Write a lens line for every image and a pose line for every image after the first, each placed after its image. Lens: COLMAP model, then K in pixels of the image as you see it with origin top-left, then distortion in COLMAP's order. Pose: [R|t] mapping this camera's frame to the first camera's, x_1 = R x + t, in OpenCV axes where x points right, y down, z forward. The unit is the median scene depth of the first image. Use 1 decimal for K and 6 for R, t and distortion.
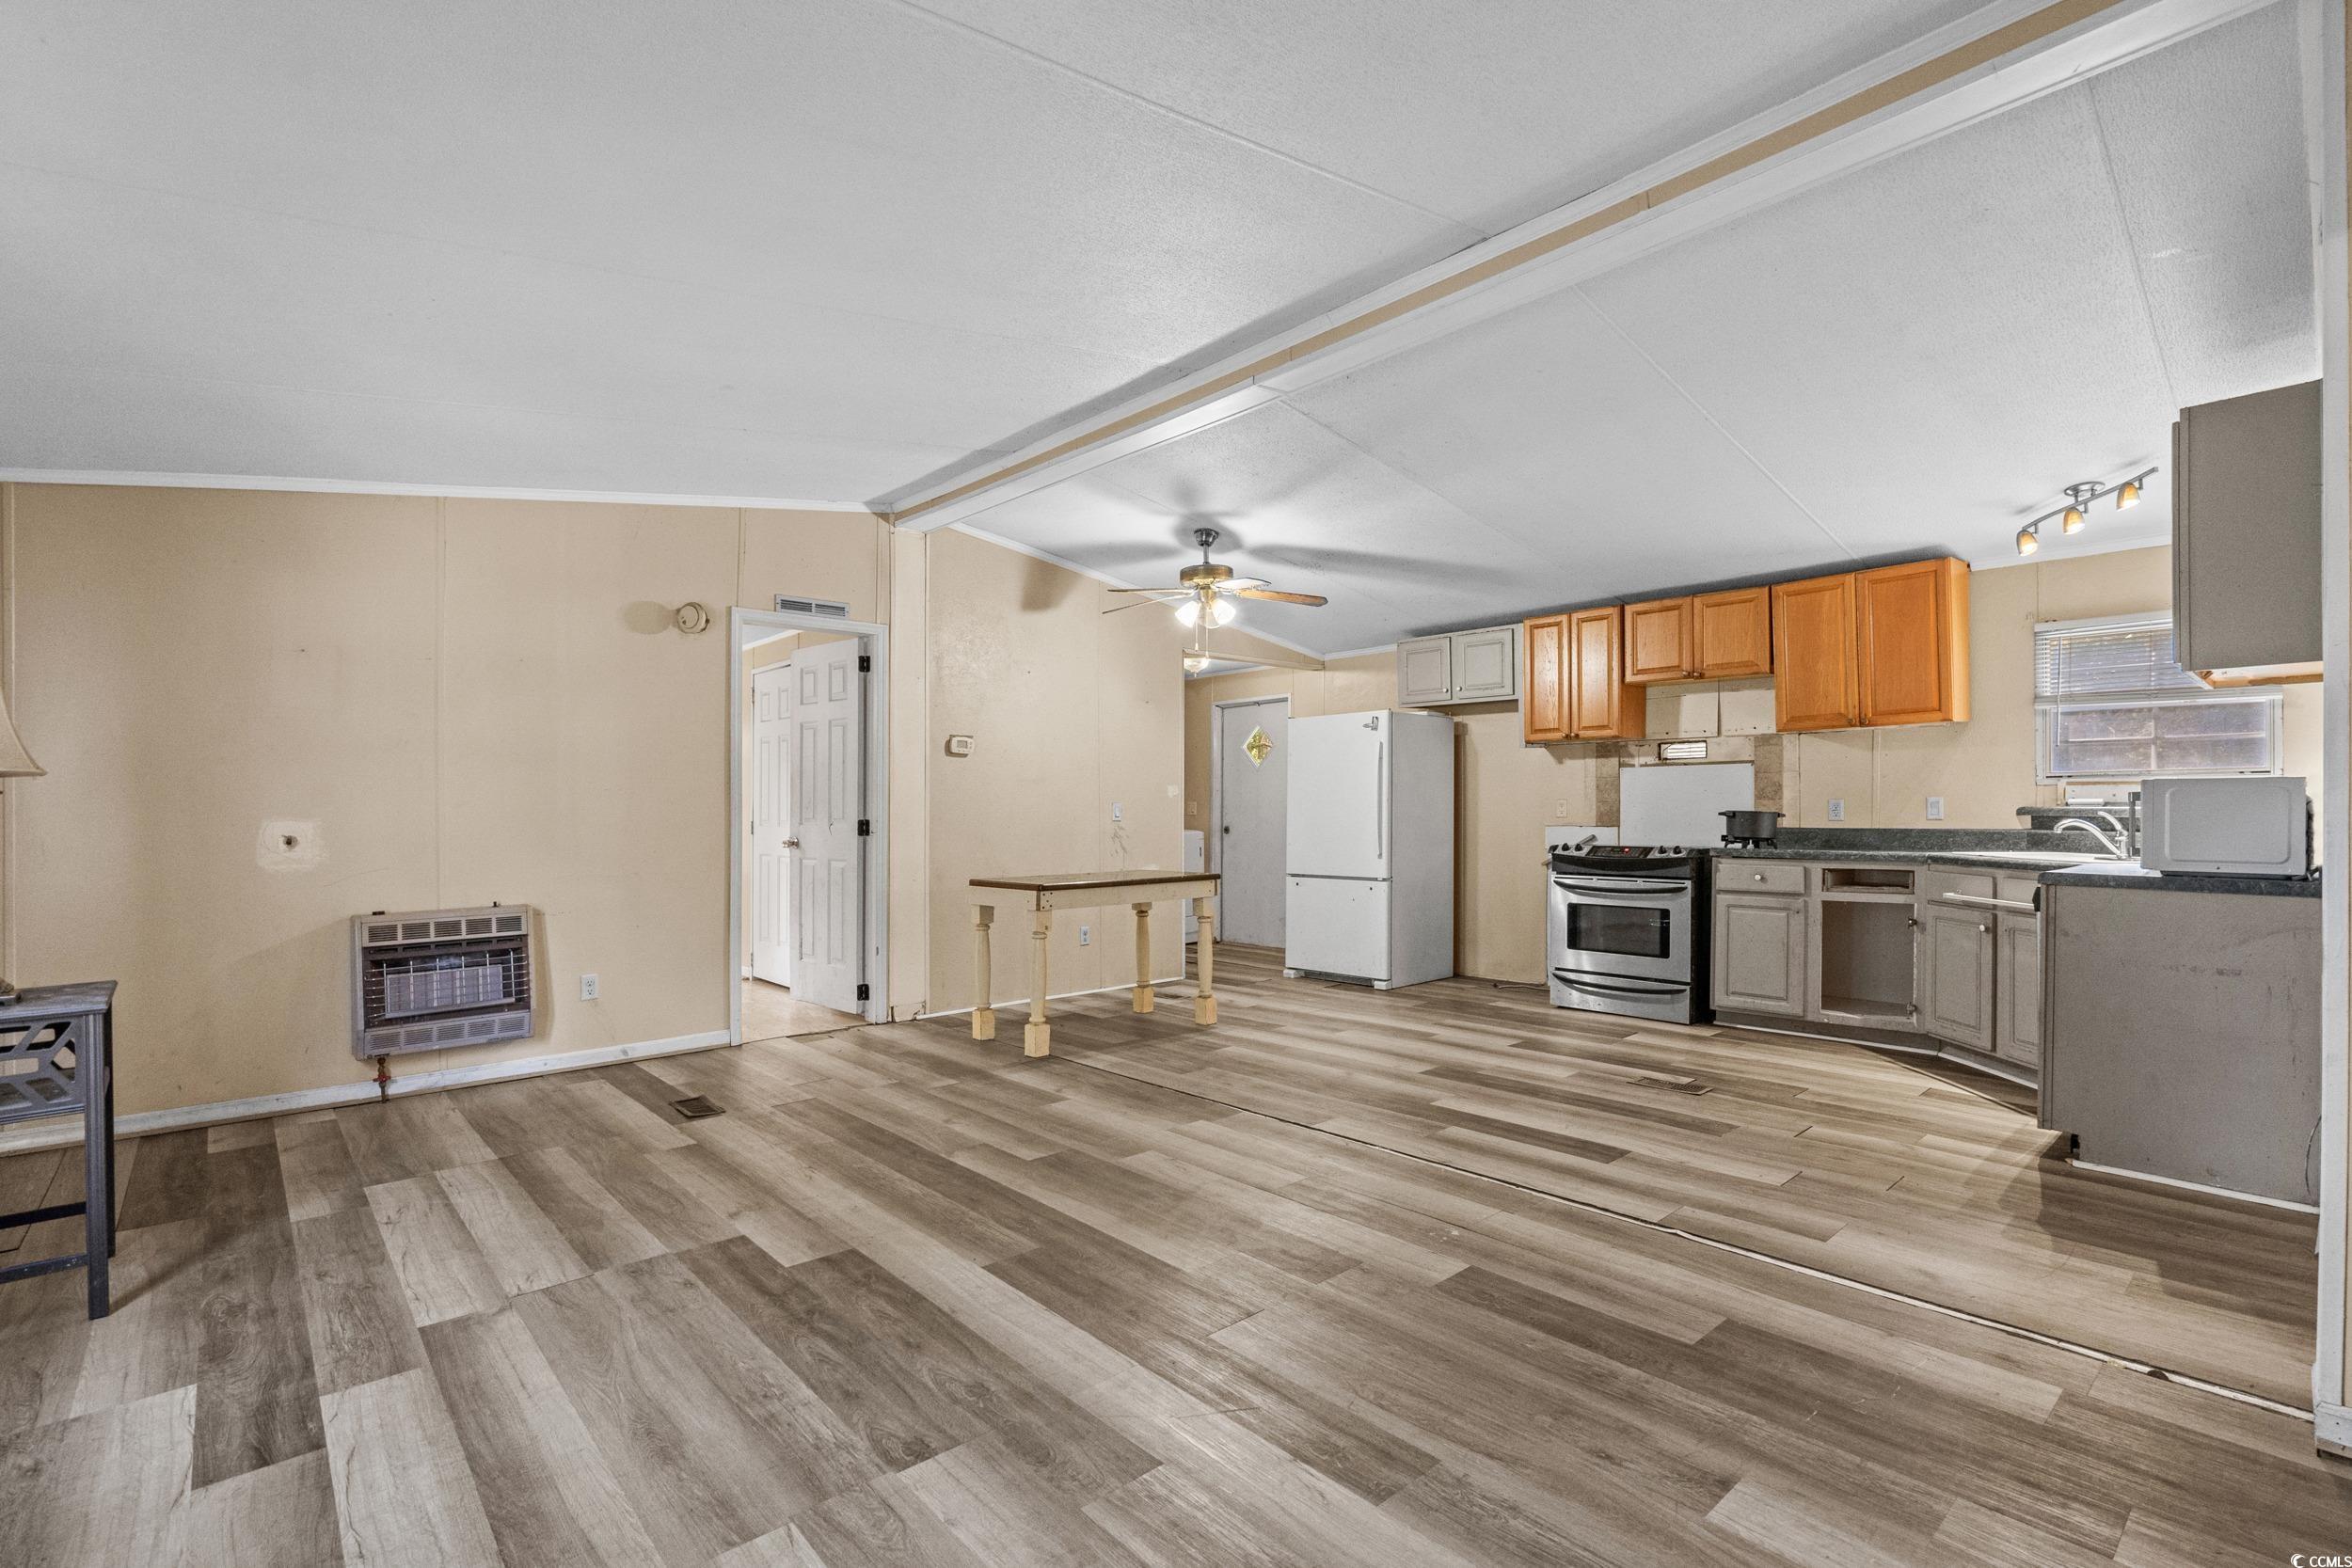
lens RADIAL K [[1054.1, 0, 1169.7], [0, 1054.1, 831.2], [0, 0, 1]] dist [-0.001849, -0.000397]
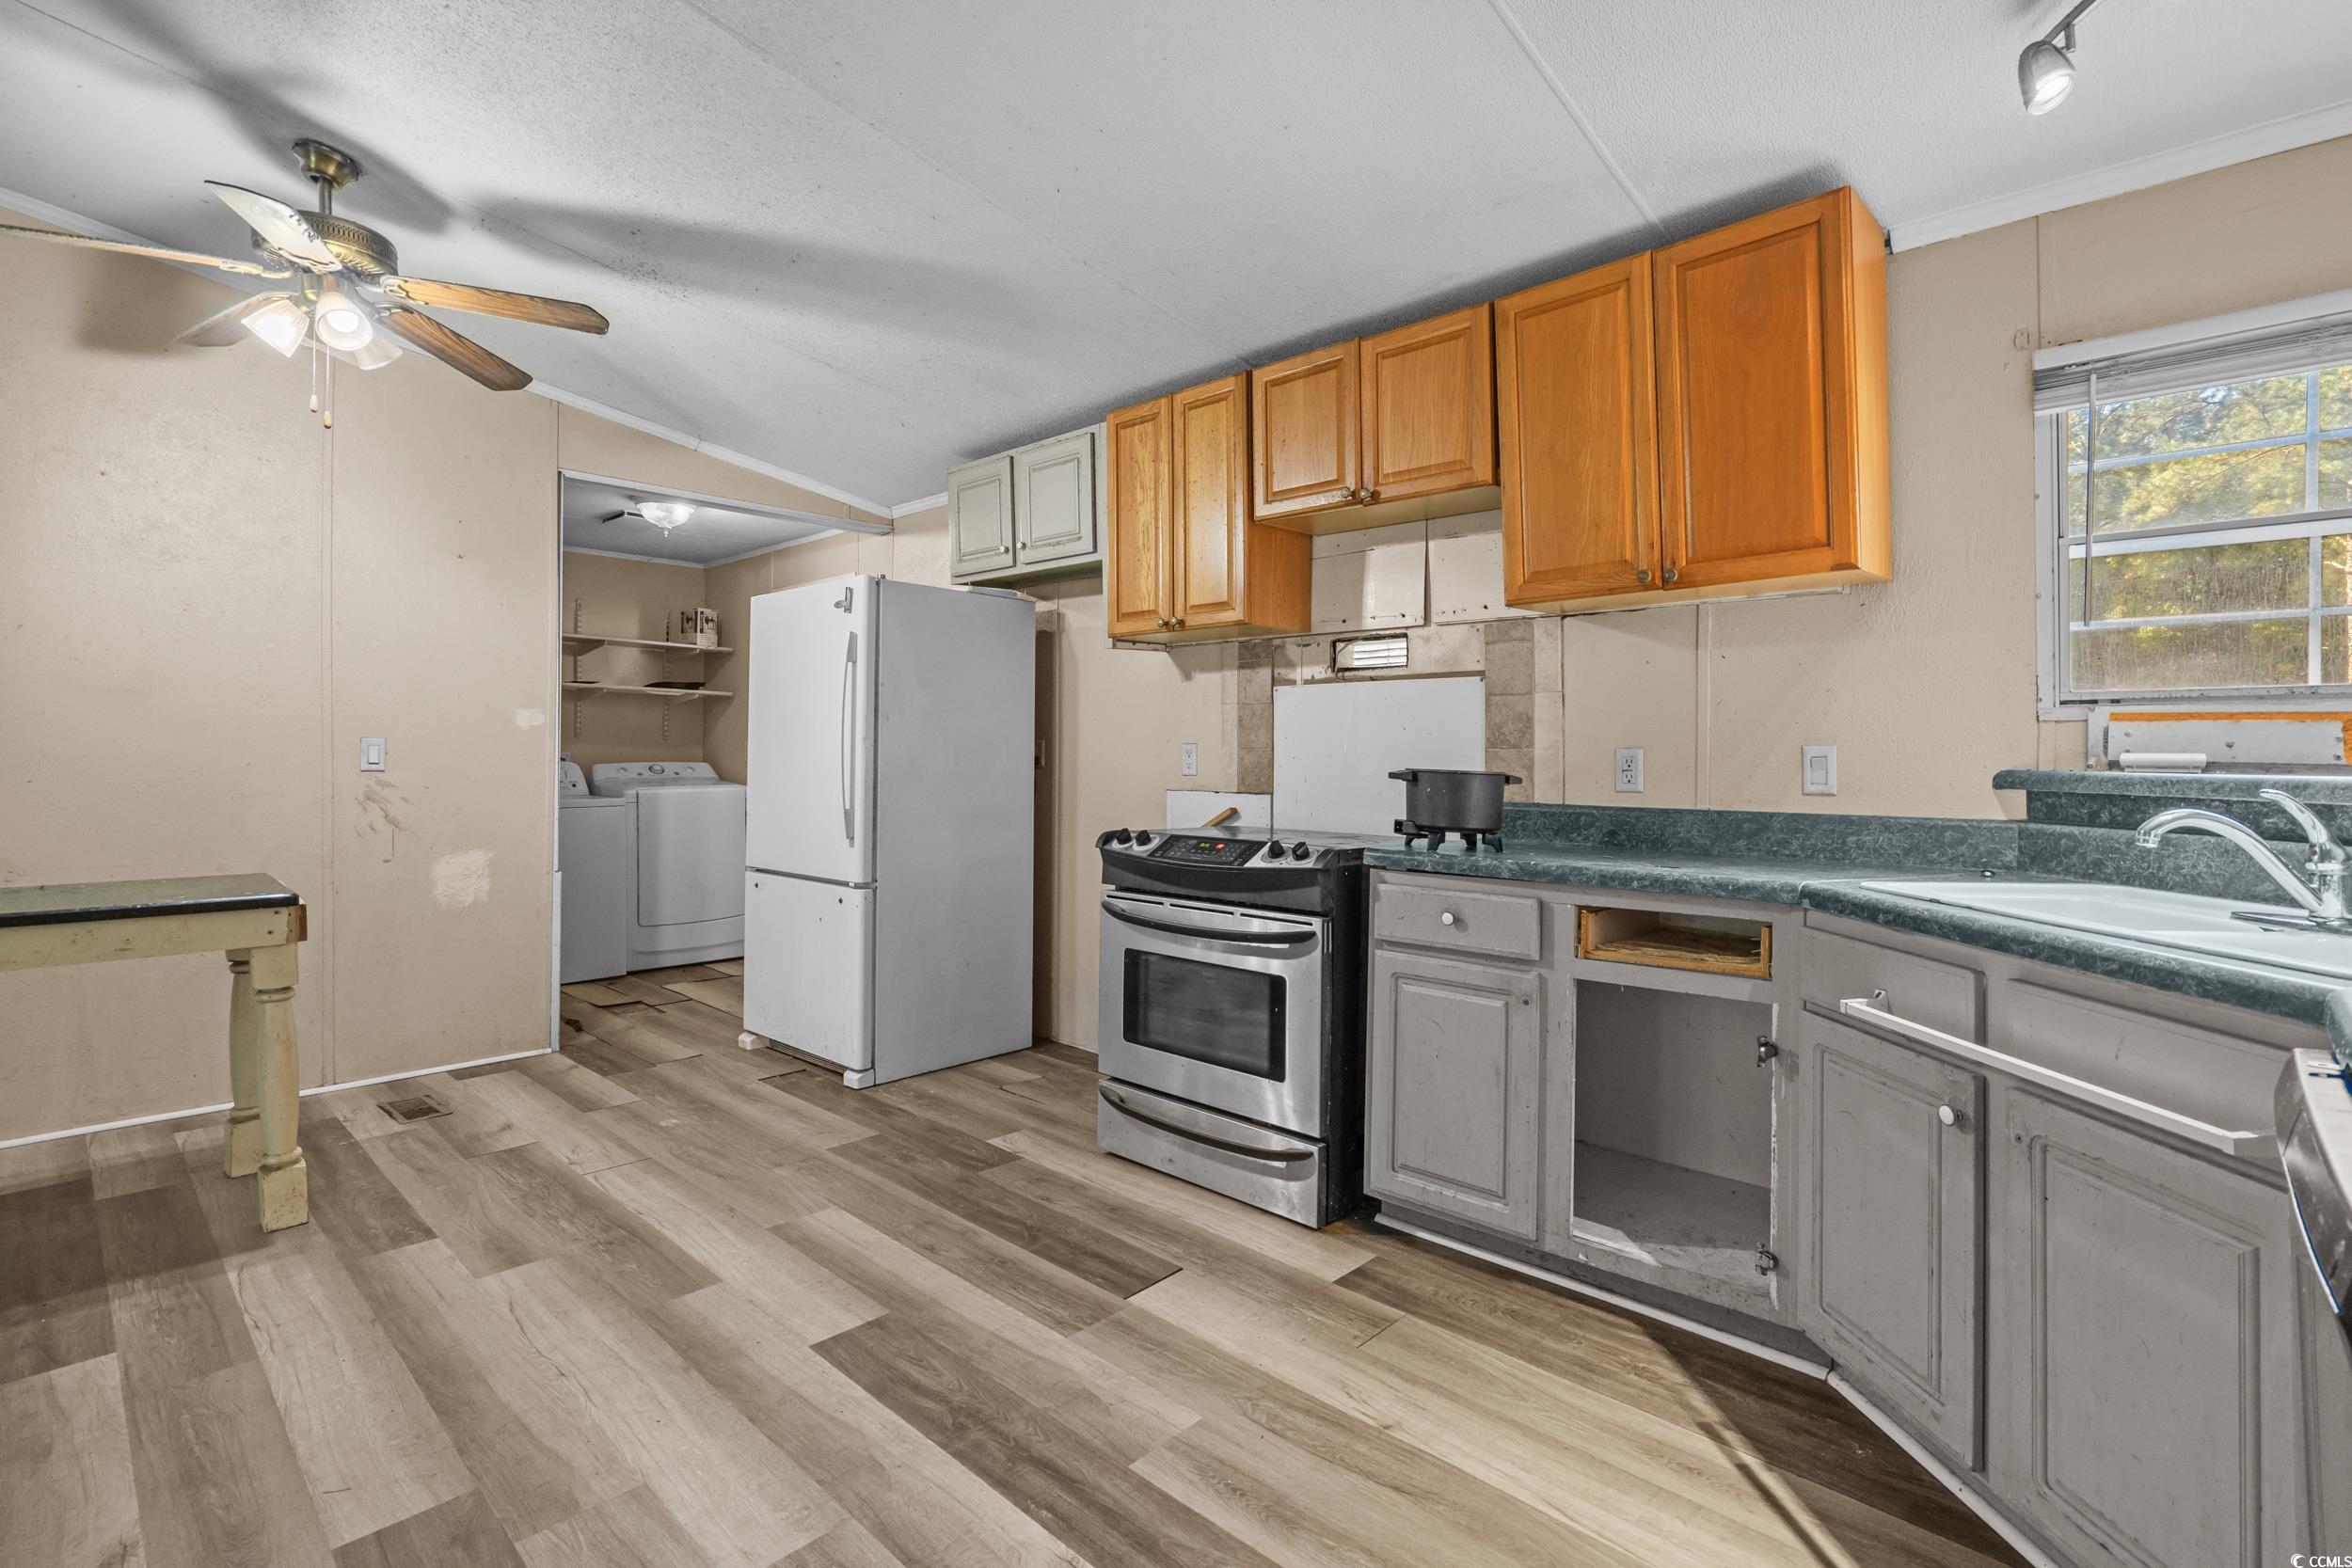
lens RADIAL K [[1082.6, 0, 1163.3], [0, 1082.6, 751.0], [0, 0, 1]] dist [-0.001612, -0.000882]
pose [[0.996624, 0.013002, 0.081069, 0.385377], [-0.011017, 0.999630, -0.024887, -0.014361], [-0.081363, 0.023910, 0.996398, 0.528554]]
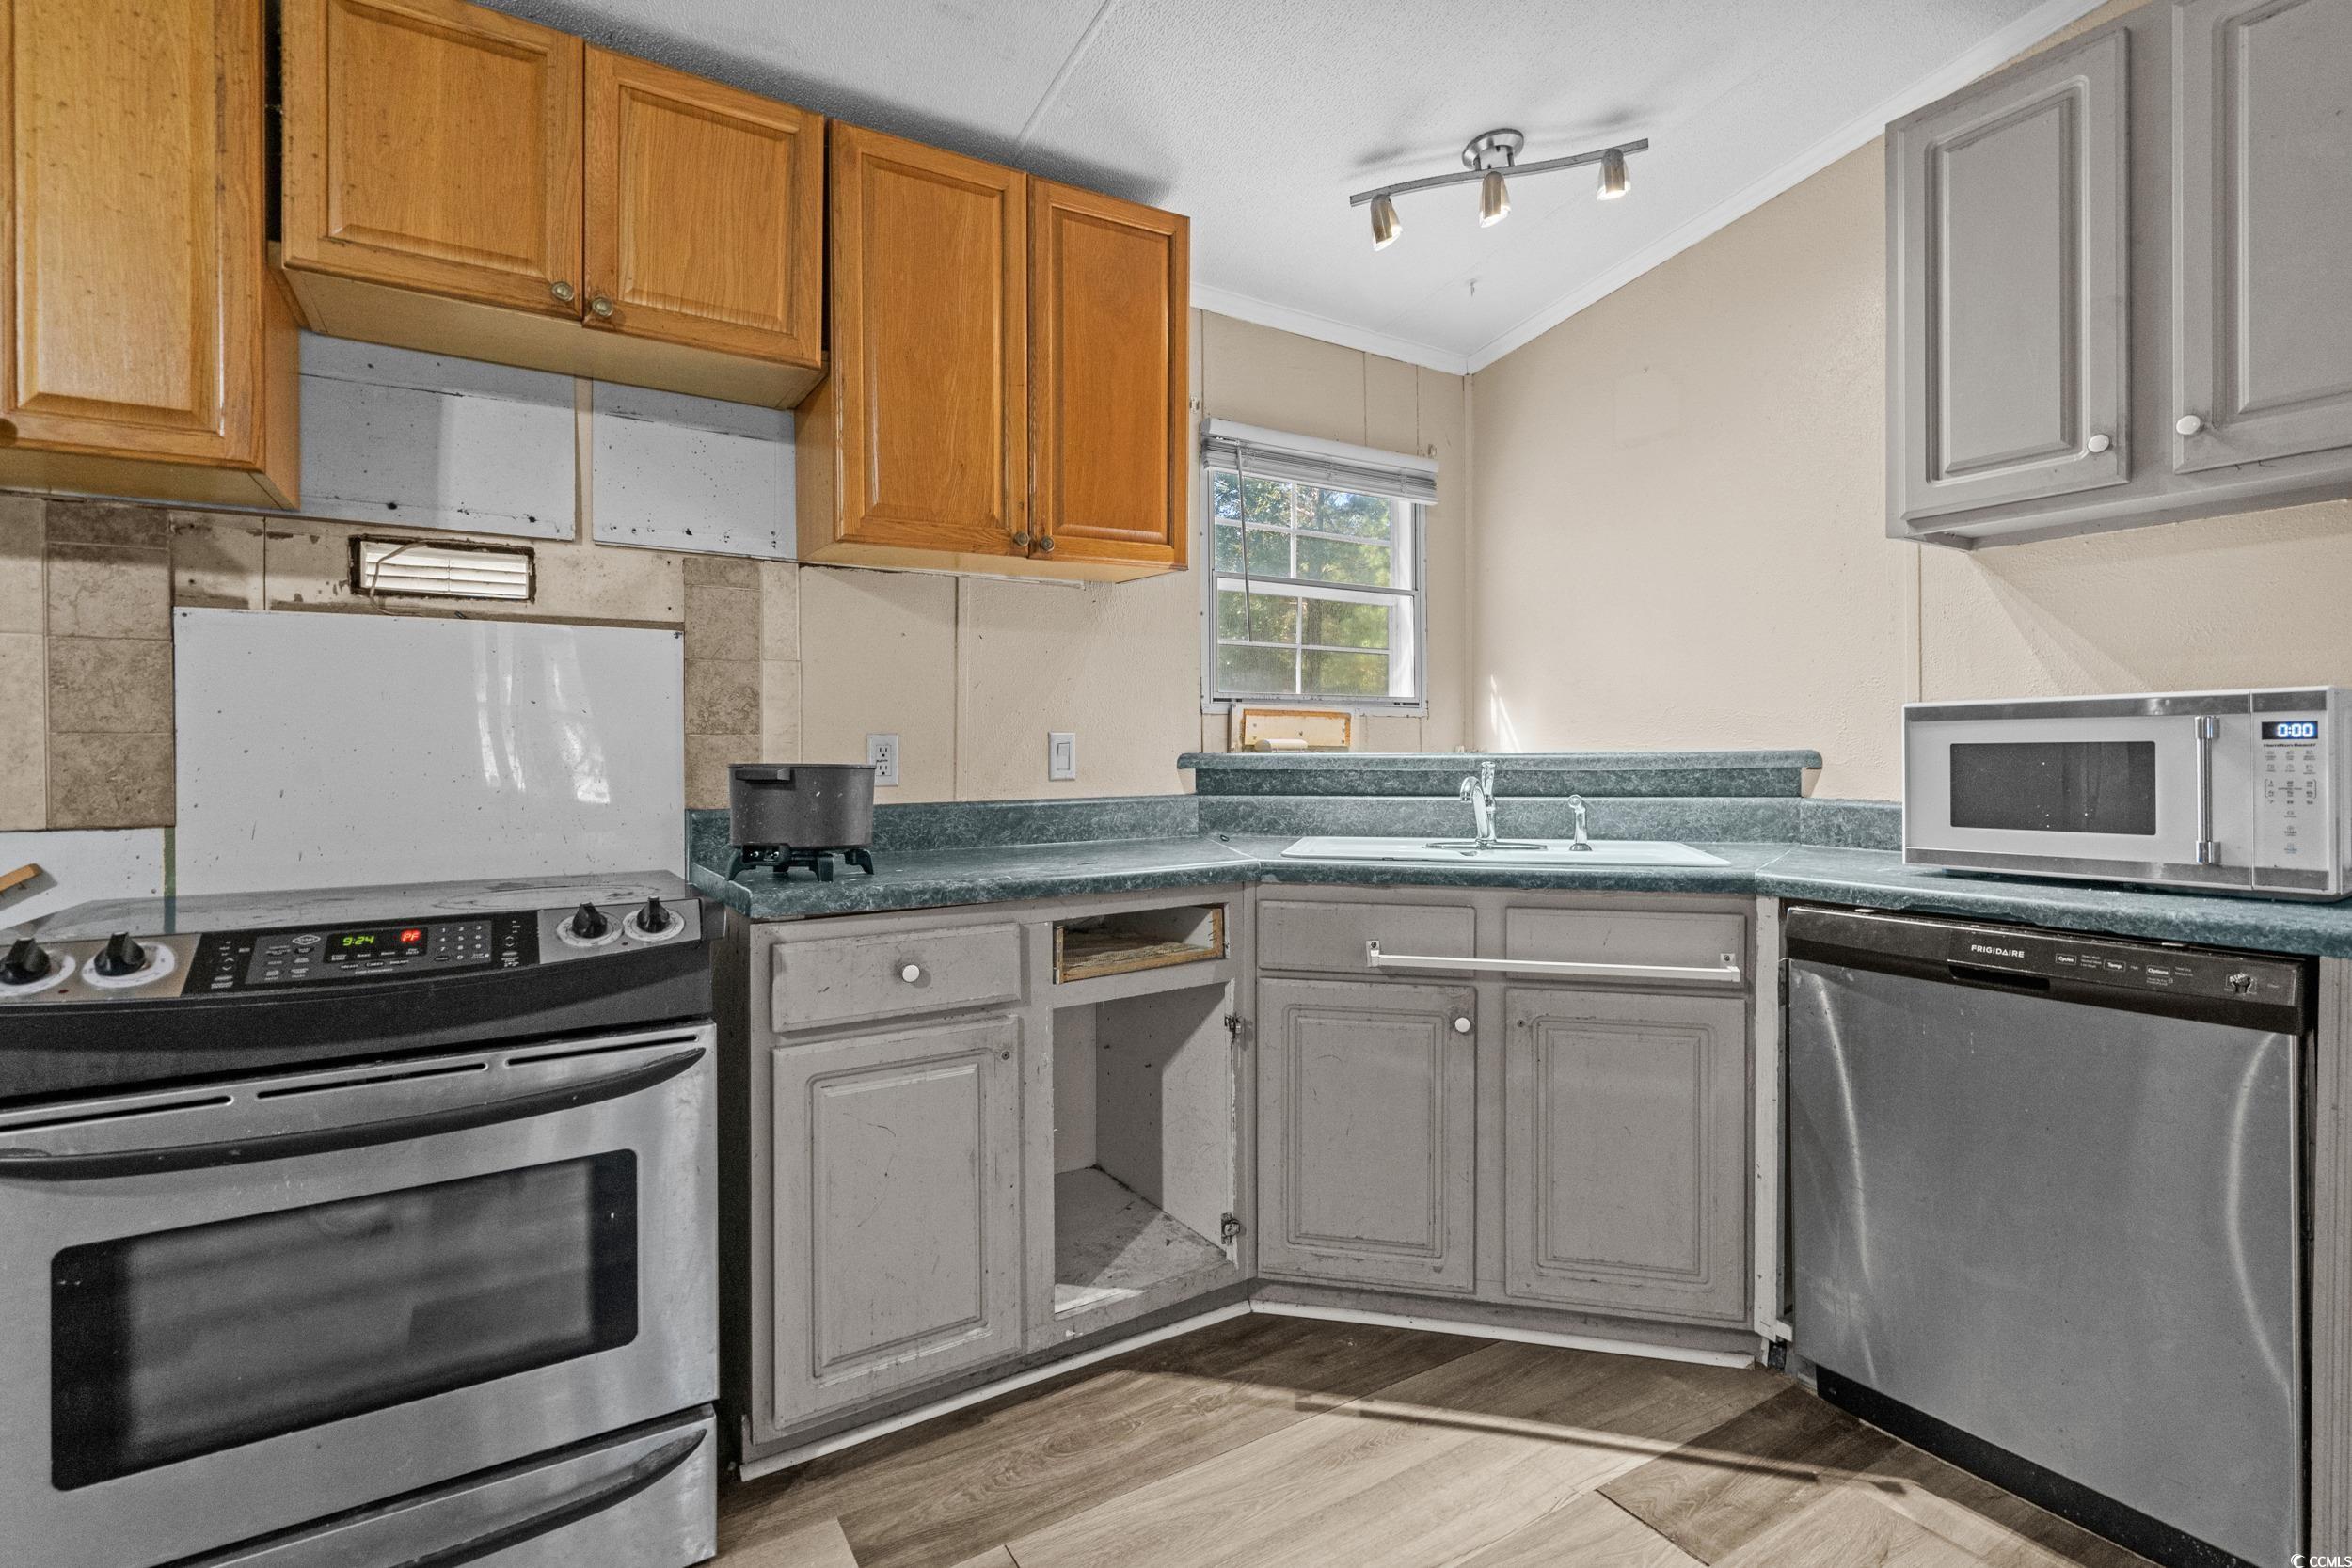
lens RADIAL K [[1077.3, 0, 1172.9], [0, 1077.3, 750.4], [0, 0, 1]] dist [-0.005745, -0.000188]
pose [[0.176912, 0.003093, 0.984222, 0.242556], [0.022931, 0.999711, -0.007263, -0.018792], [-0.983959, 0.023854, 0.176790, 0.833955]]
